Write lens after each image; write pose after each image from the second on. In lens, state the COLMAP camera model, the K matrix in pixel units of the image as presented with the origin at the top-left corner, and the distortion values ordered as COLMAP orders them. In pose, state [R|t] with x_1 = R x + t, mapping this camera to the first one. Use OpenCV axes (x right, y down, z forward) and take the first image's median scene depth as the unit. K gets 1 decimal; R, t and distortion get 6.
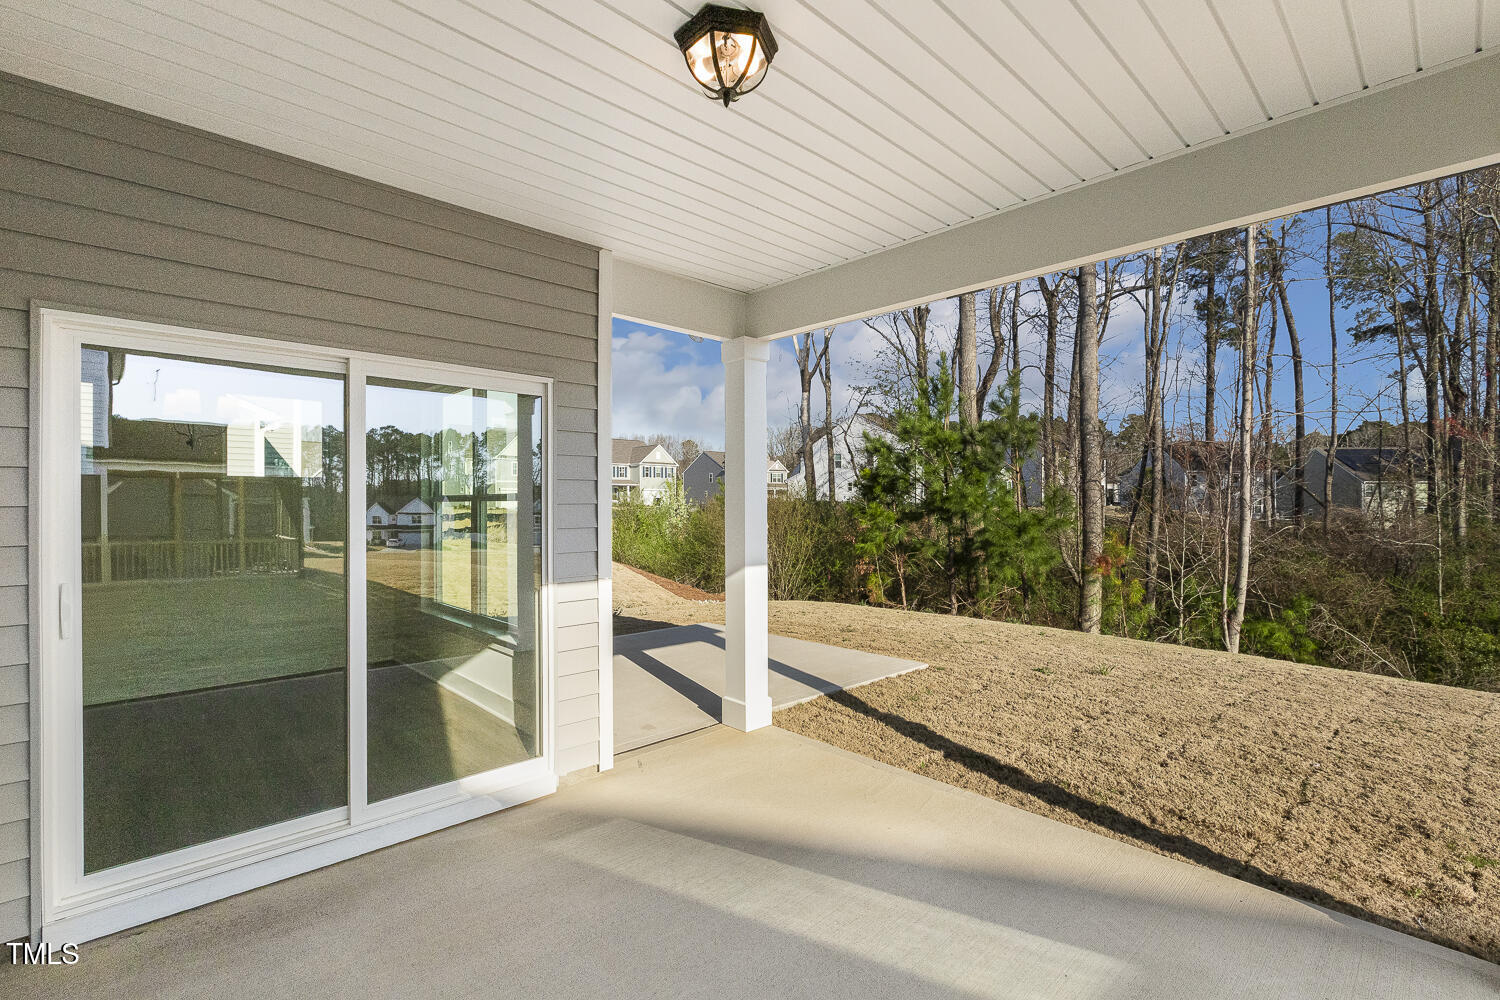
lens RADIAL K [[685.4, 0, 738.5], [0, 685.4, 504.8], [0, 0, 1]] dist [-0.010016, -0.000308]
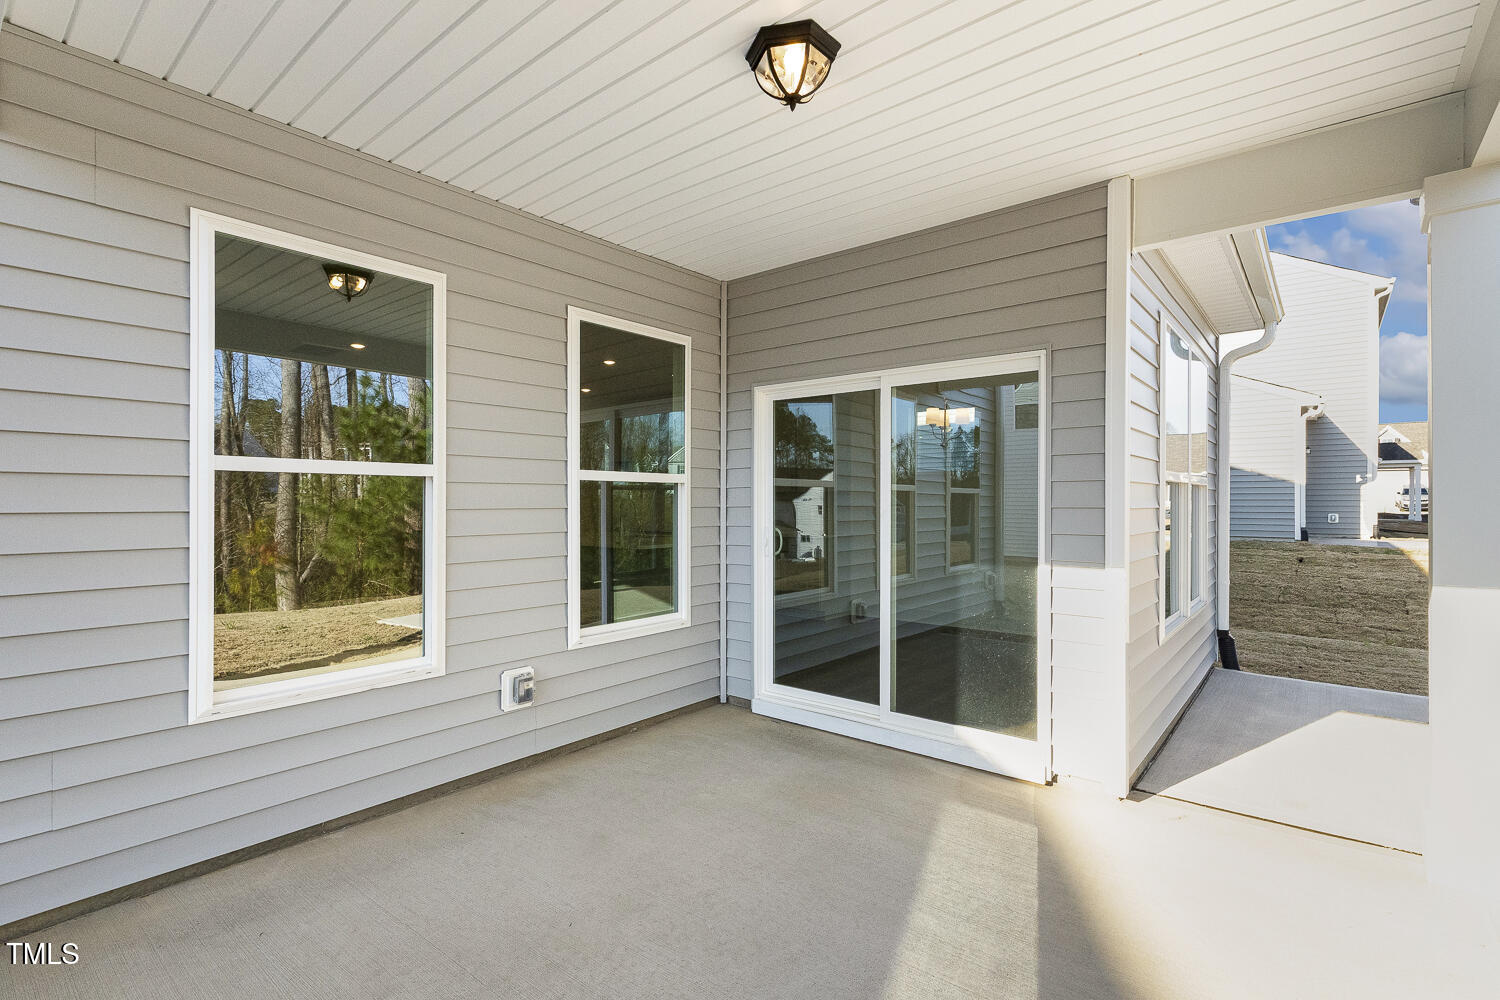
lens RADIAL K [[685.4, 0, 738.5], [0, 685.4, 504.8], [0, 0, 1]] dist [-0.010016, -0.000308]
pose [[0.113776, 0.005138, -0.993493, 0.730066], [-0.004535, 0.999979, 0.004653, 0.034112], [0.993496, 0.003976, 0.113797, 0.547976]]
